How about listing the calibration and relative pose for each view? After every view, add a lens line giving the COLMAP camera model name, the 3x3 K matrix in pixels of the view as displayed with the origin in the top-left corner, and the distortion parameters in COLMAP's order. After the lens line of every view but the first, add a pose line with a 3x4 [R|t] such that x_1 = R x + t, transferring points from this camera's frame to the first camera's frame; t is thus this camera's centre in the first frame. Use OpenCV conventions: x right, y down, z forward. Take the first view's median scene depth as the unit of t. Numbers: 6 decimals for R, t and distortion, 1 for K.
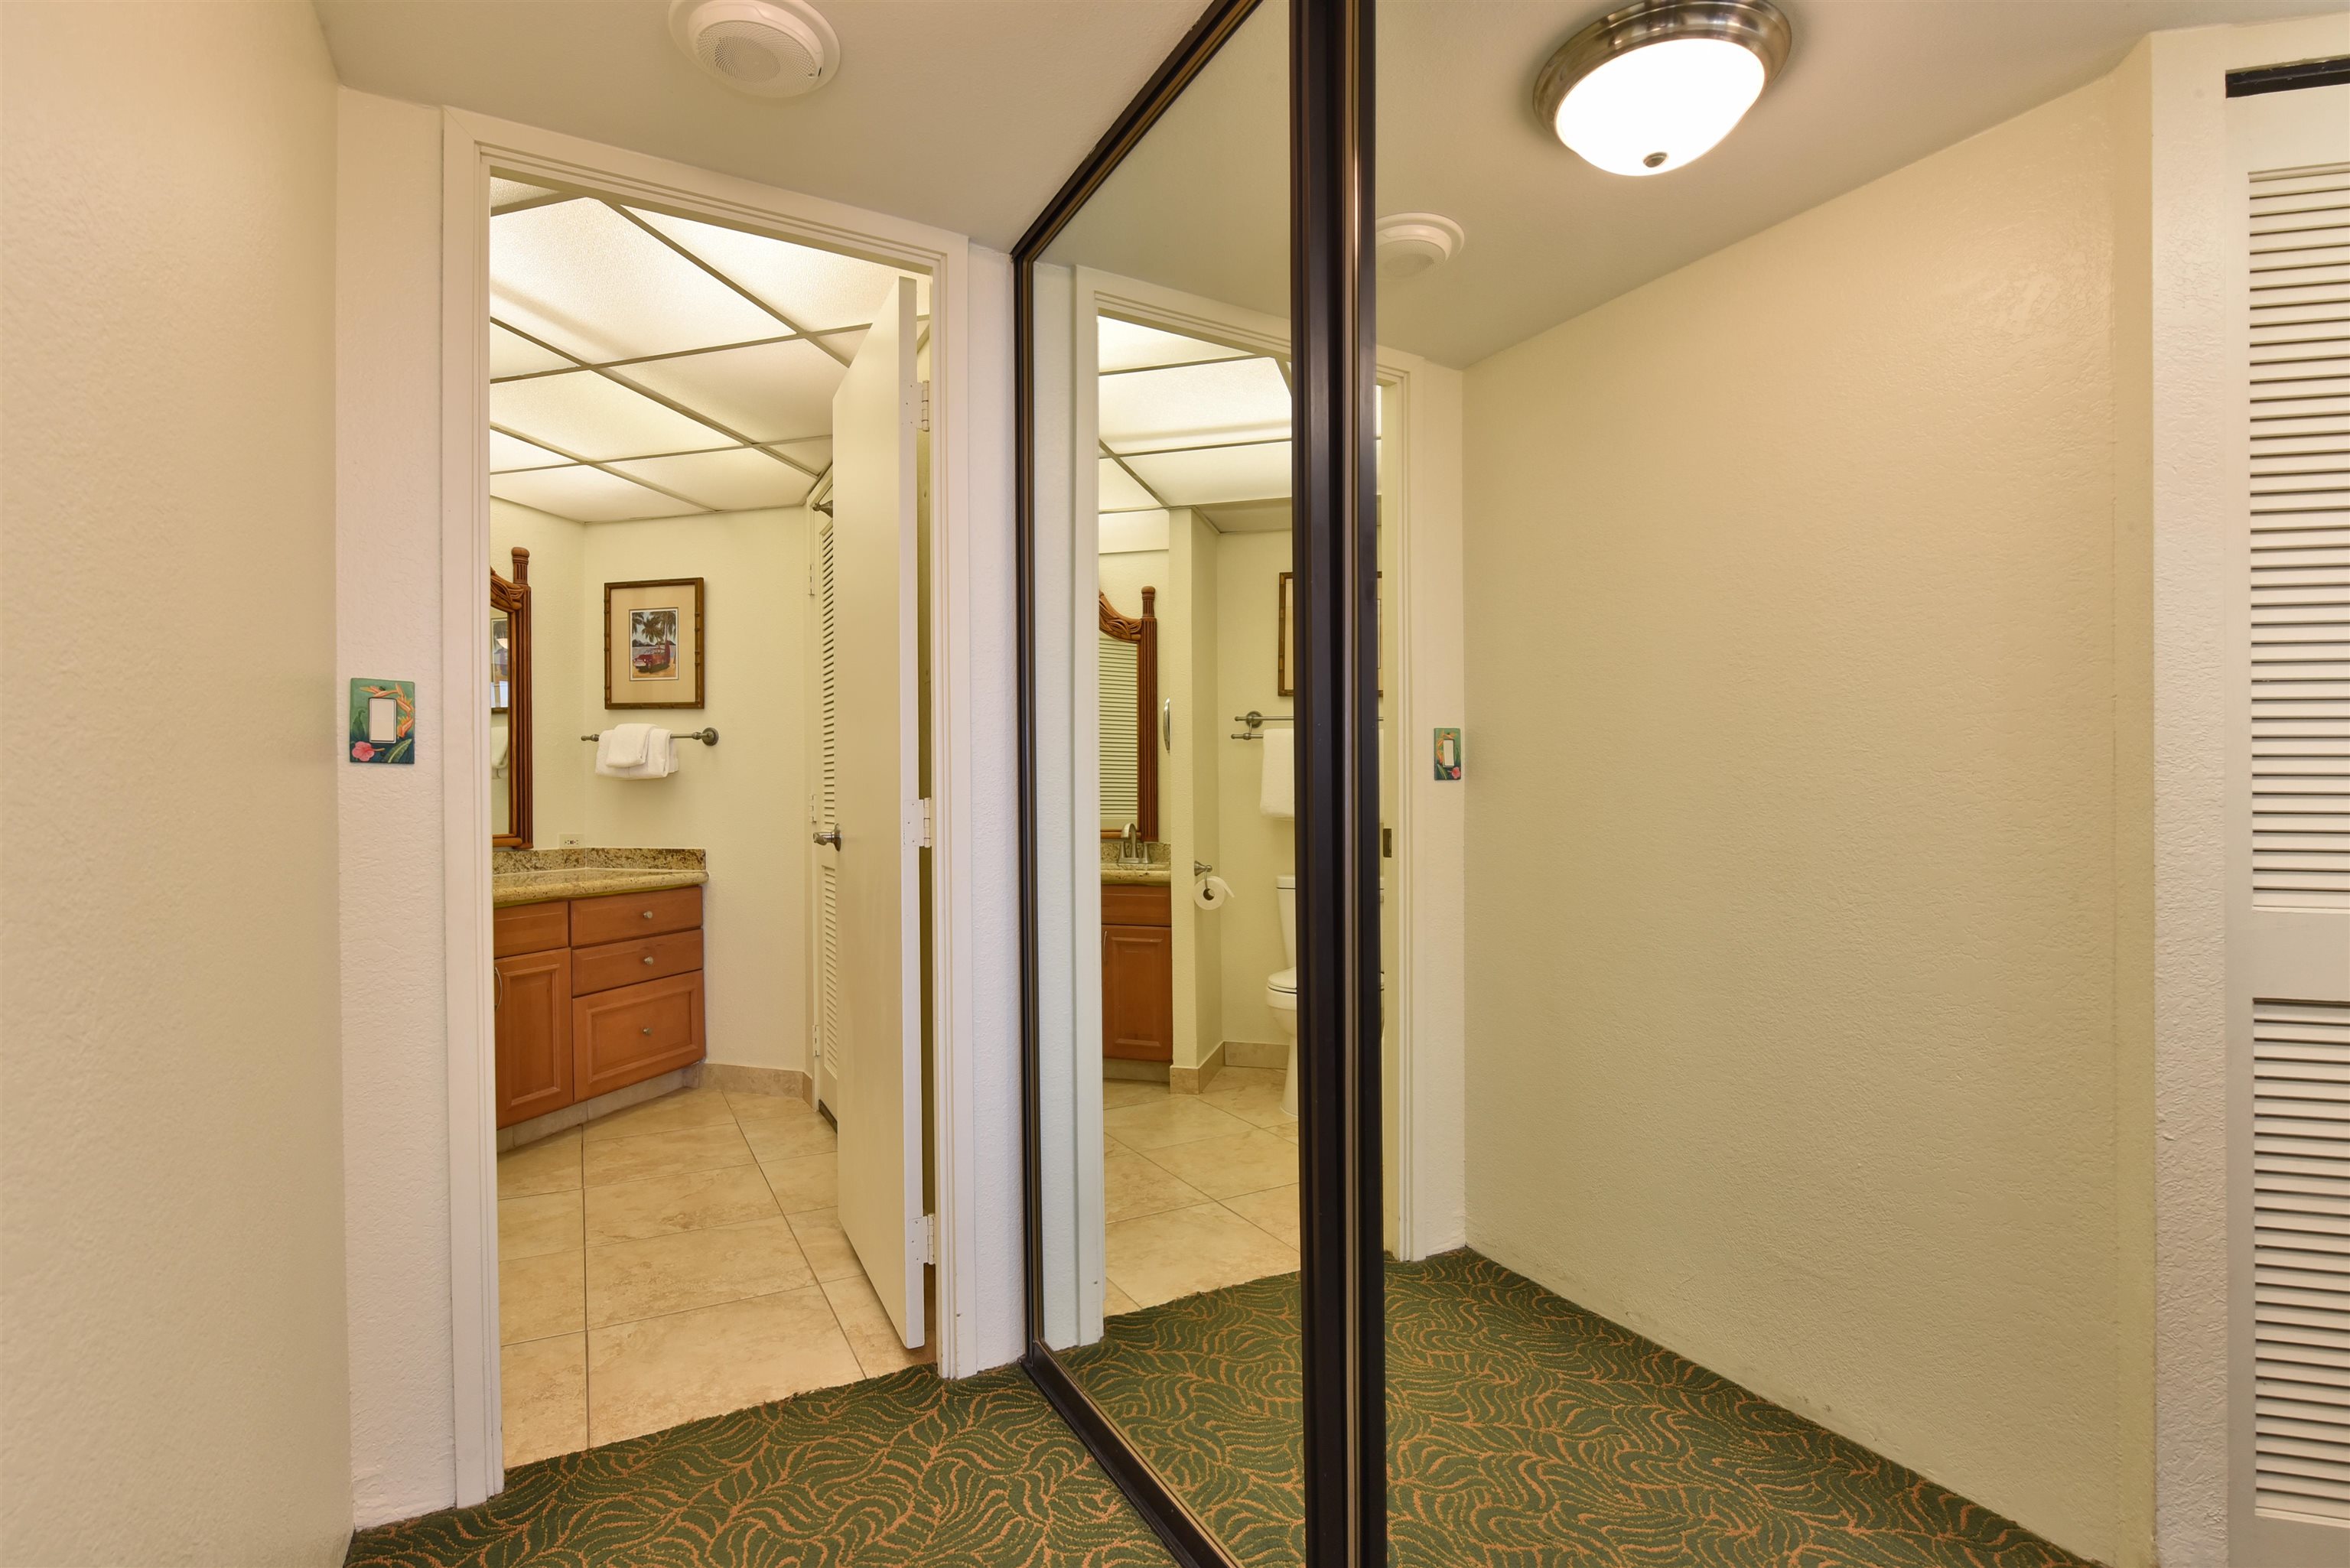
lens RADIAL K [[1071.6, 0, 1177.4], [0, 1071.6, 829.1], [0, 0, 1]] dist [-0.018403, 0.000165]
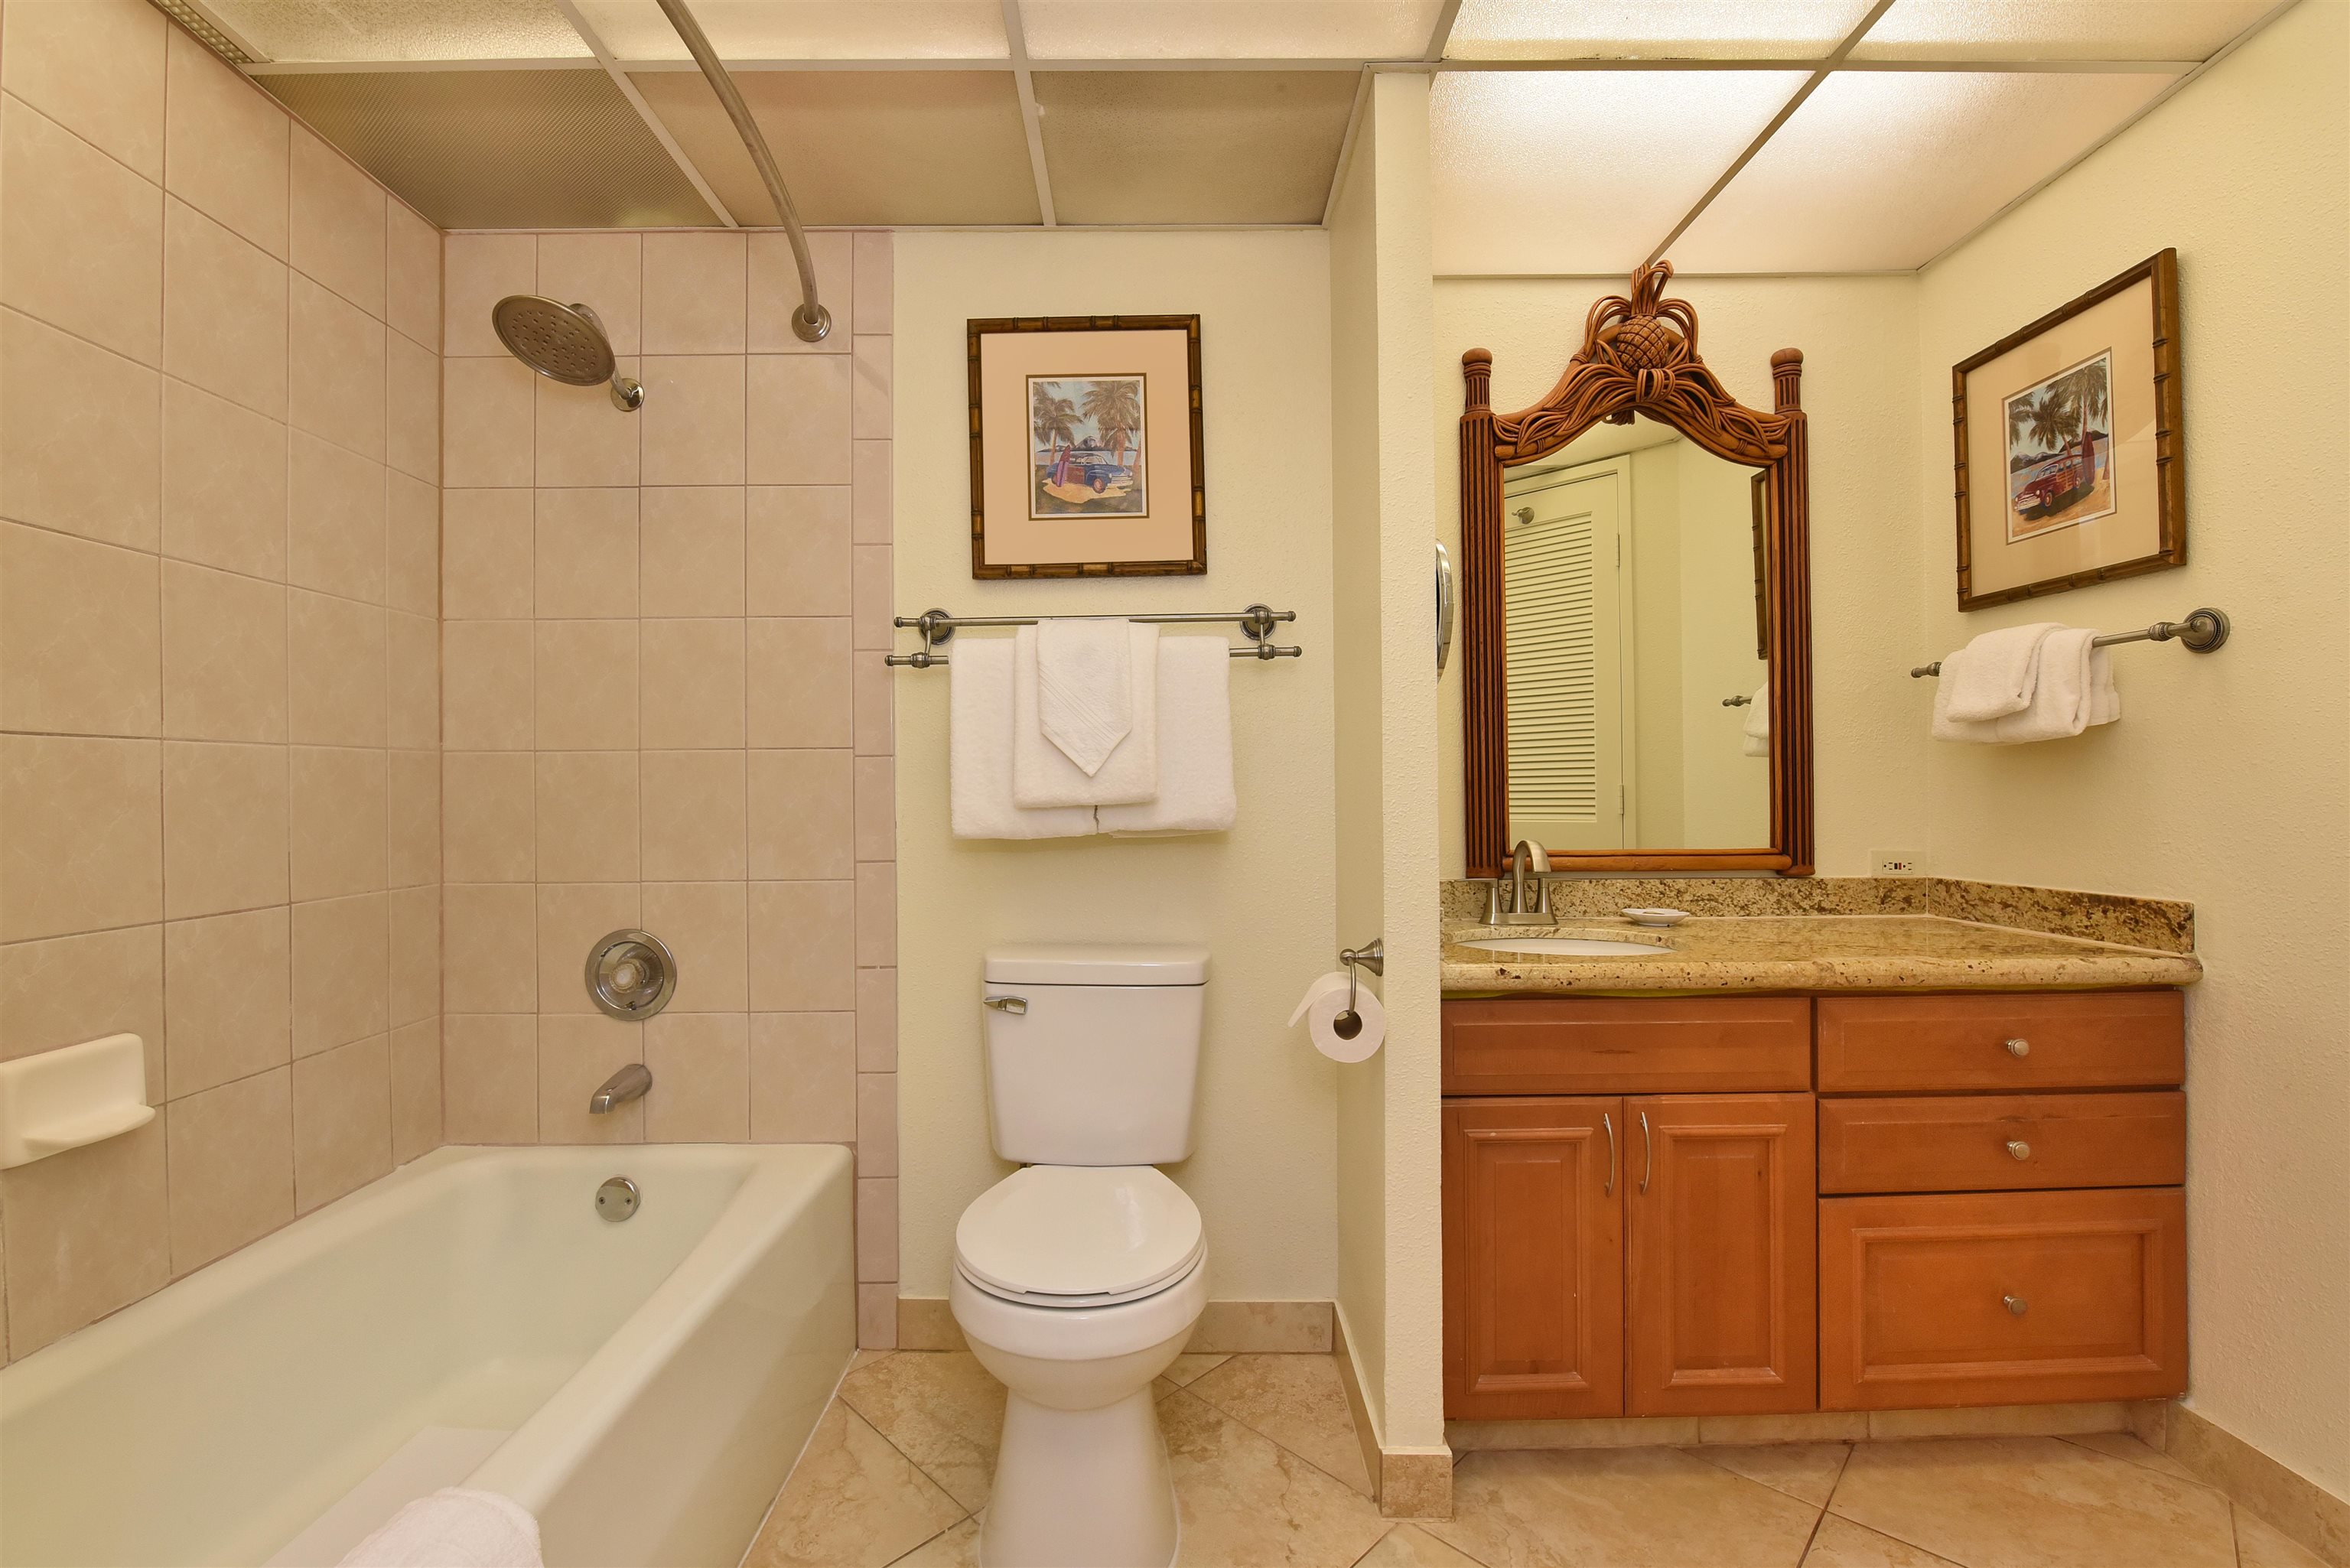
lens RADIAL K [[1051.3, 0, 1143.1], [0, 1051.3, 787.6], [0, 0, 1]] dist [-0.000331, -0.012440]
pose [[0.287303, -0.011183, -0.957774, -0.173165], [-0.016276, 0.999730, -0.016555, -0.012952], [0.957701, 0.020346, 0.287044, 0.493689]]
